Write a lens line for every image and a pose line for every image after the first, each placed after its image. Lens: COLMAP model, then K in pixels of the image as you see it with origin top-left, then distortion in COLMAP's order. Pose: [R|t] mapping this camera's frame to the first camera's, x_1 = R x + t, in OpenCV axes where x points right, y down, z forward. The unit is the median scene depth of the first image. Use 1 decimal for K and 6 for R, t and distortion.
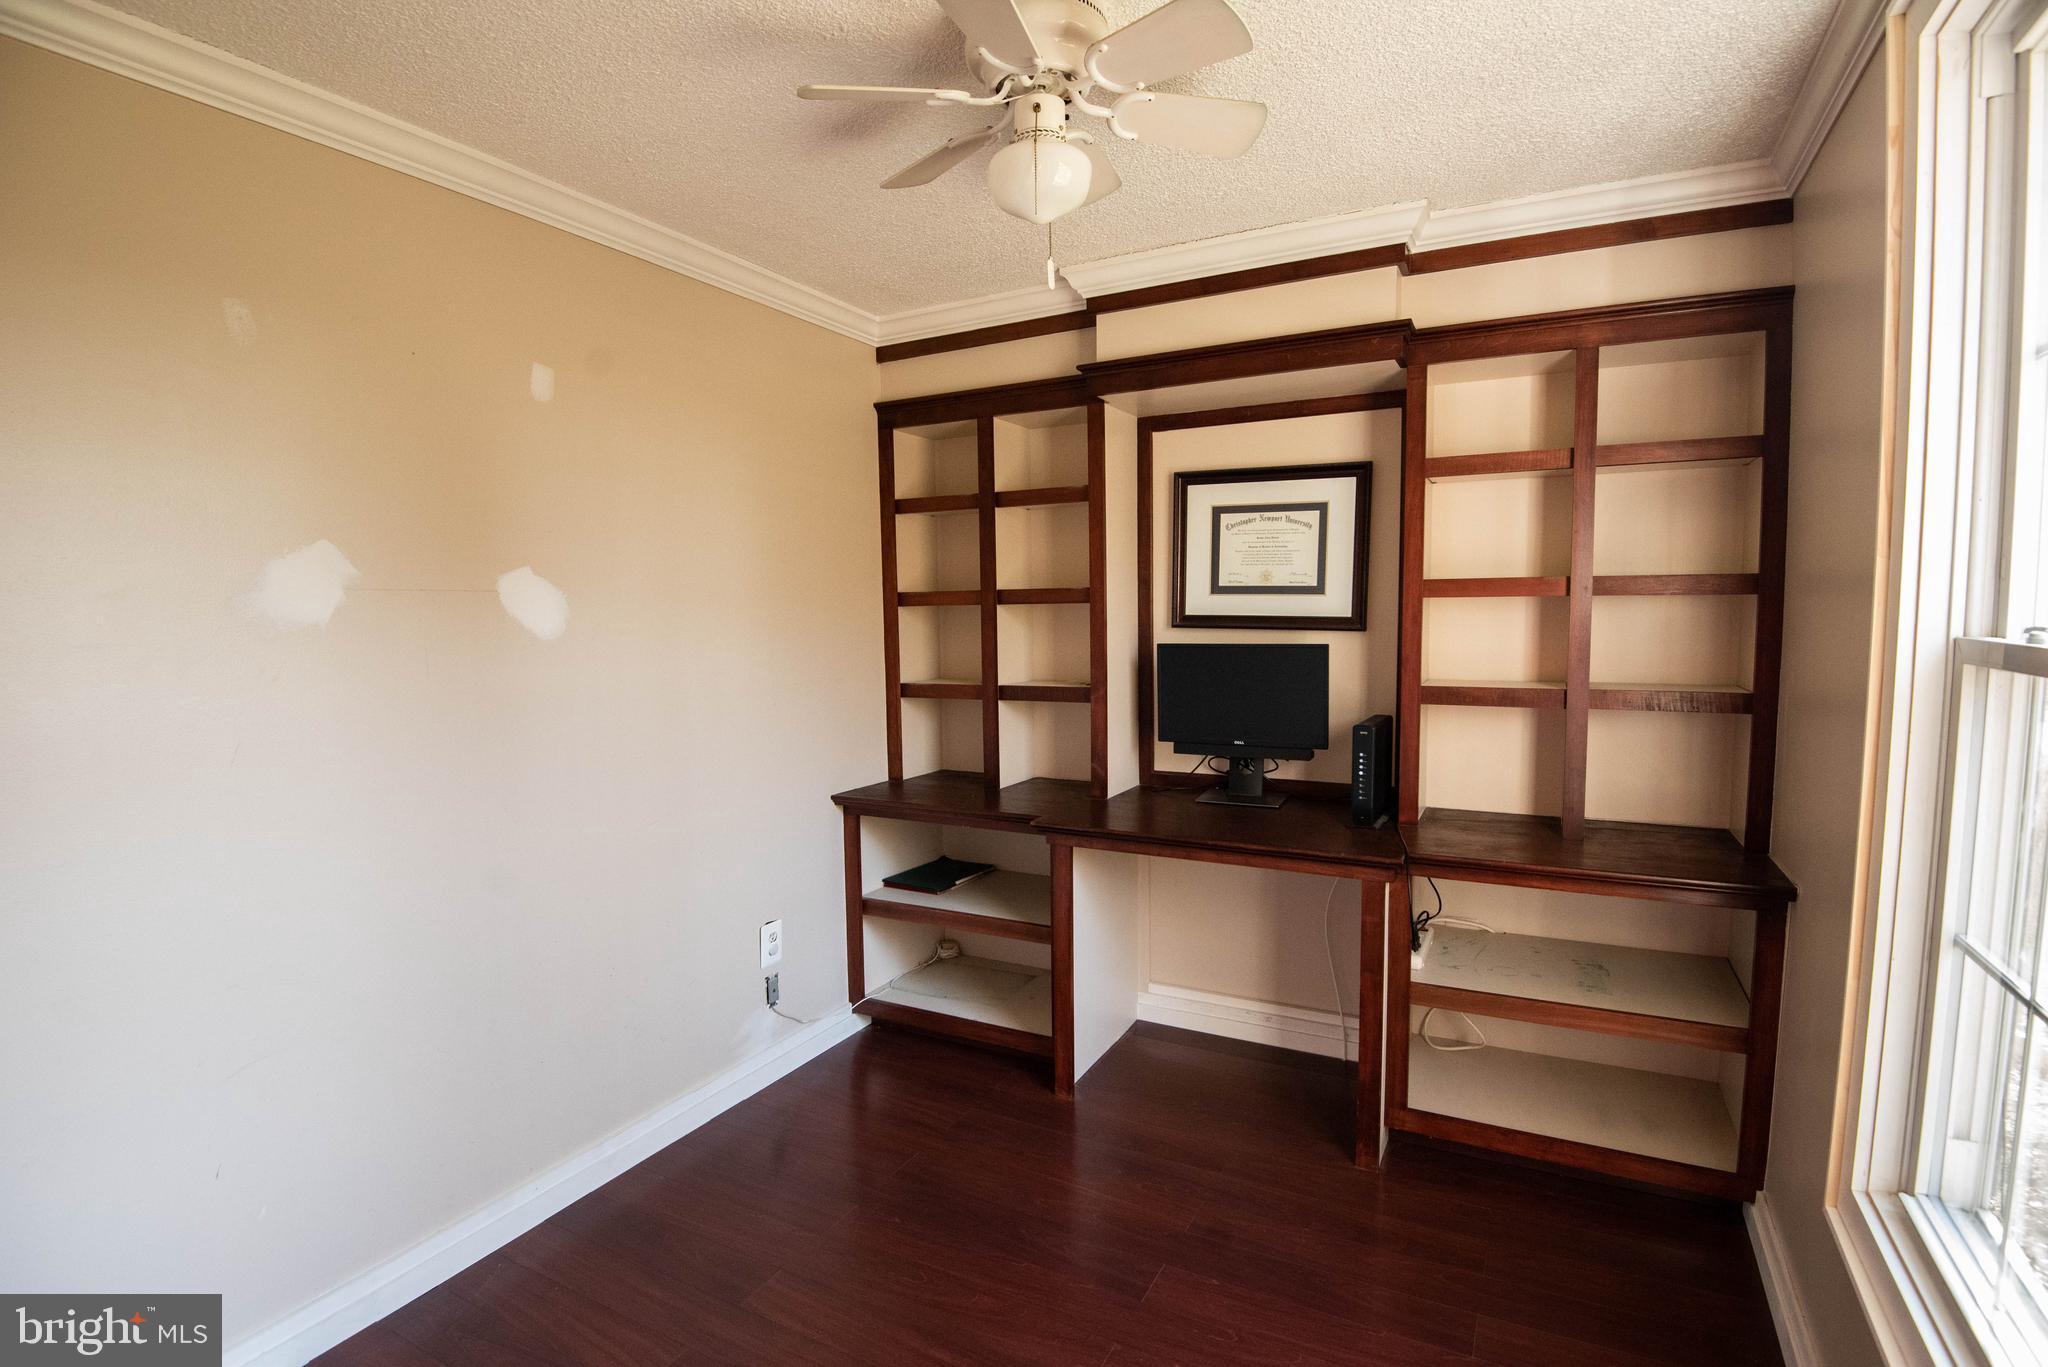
lens RADIAL K [[943.4, 0, 1021.5], [0, 943.4, 694.7], [0, 0, 1]] dist [-0.007112, -0.024236]
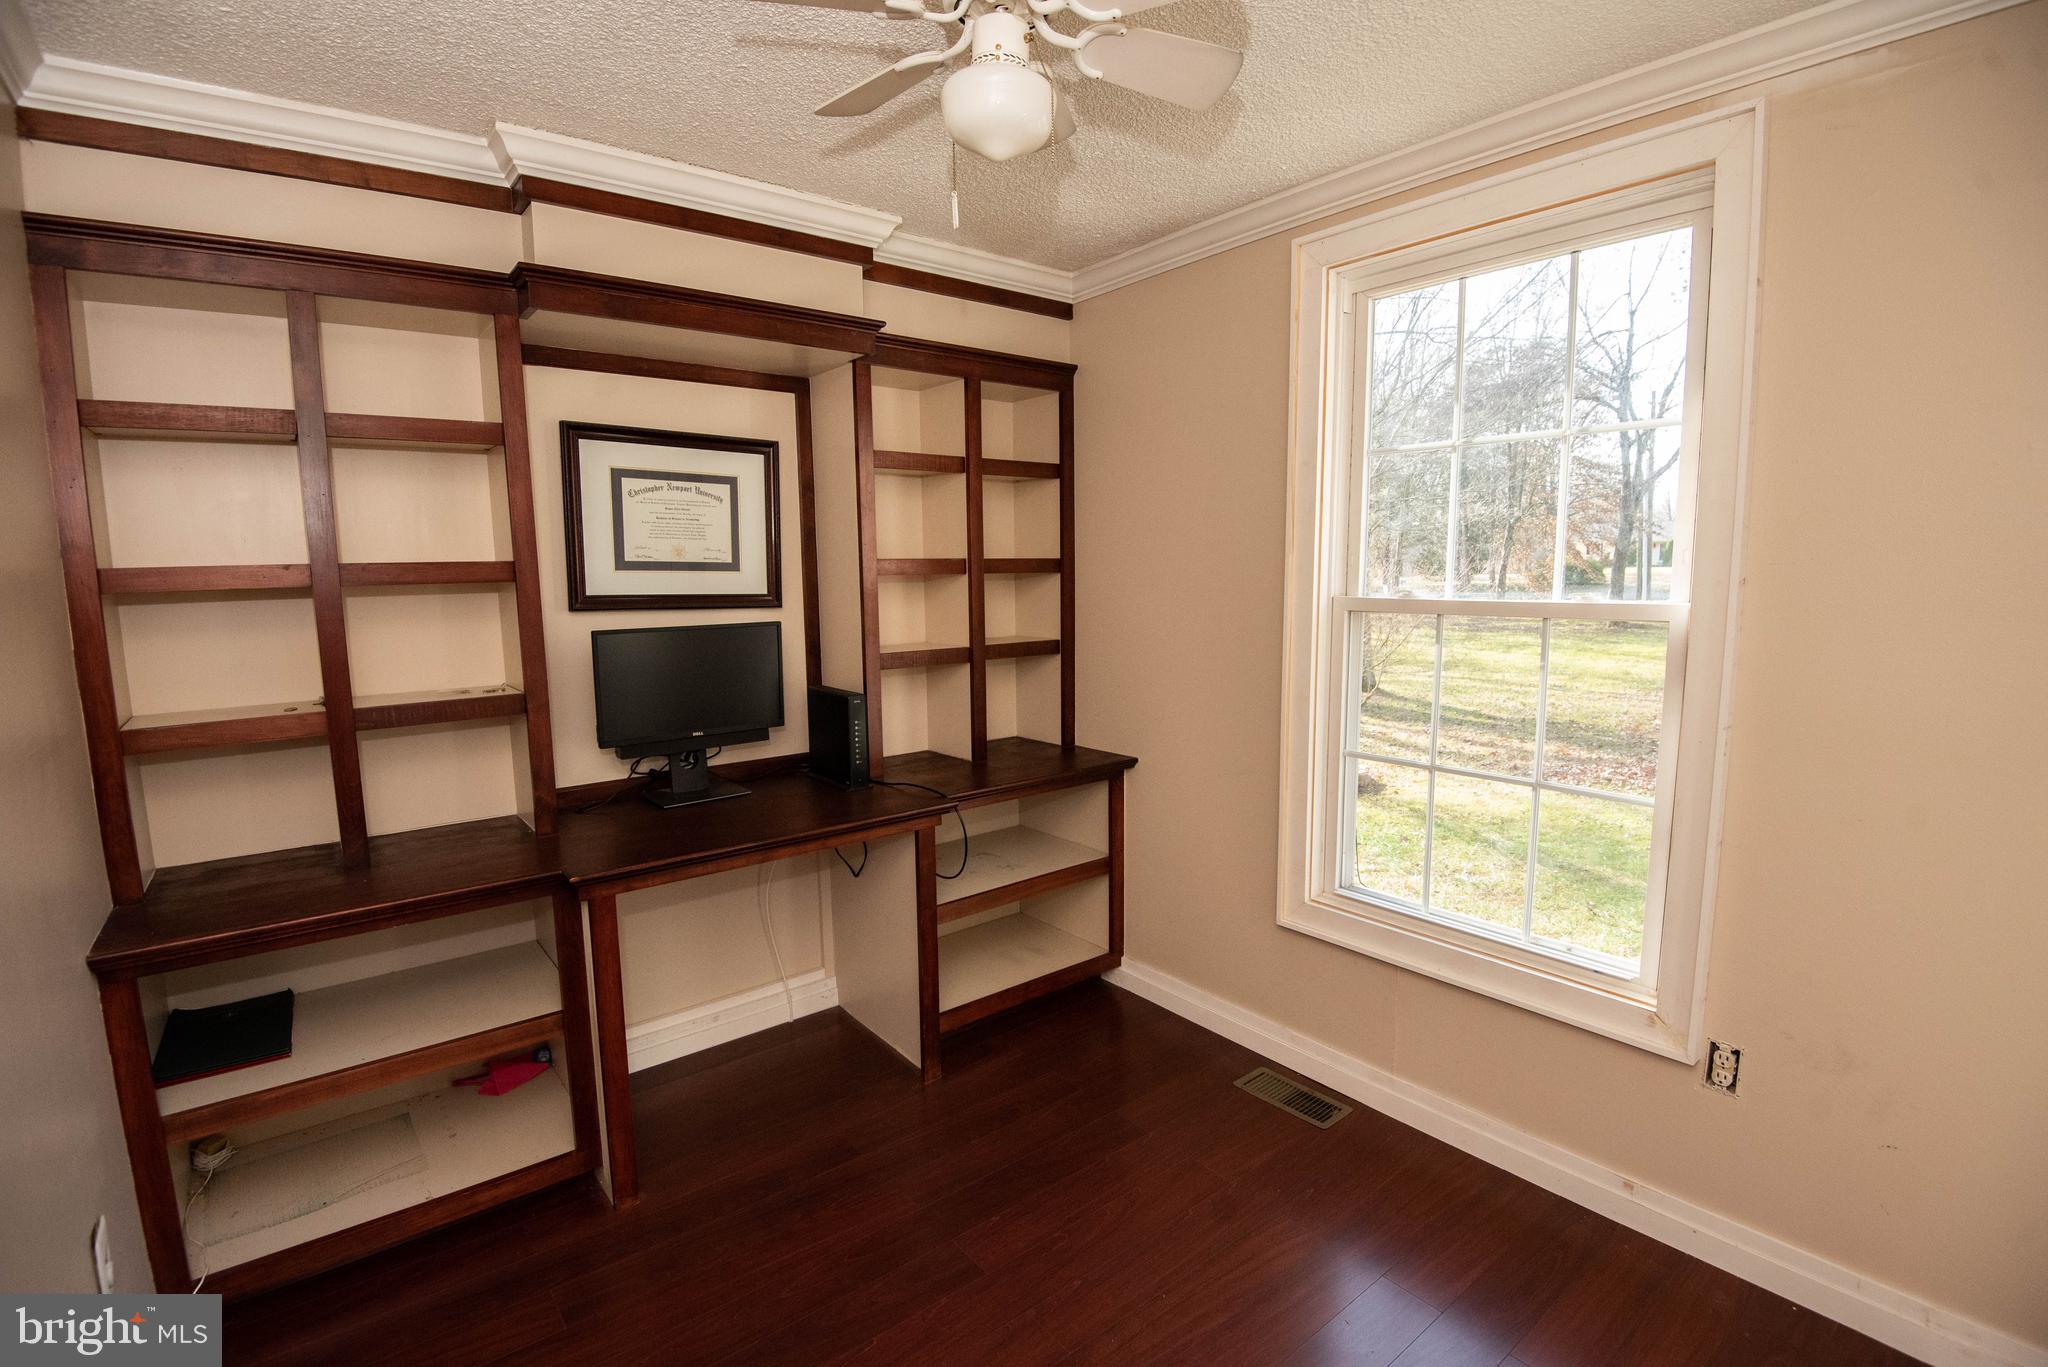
lens RADIAL K [[943.4, 0, 1021.5], [0, 943.4, 694.7], [0, 0, 1]] dist [-0.007112, -0.024236]
pose [[0.398706, -0.117941, 0.909463, -0.466284], [0.089753, 0.991953, 0.089291, -0.040513], [-0.912676, 0.046026, 0.406083, 0.340461]]
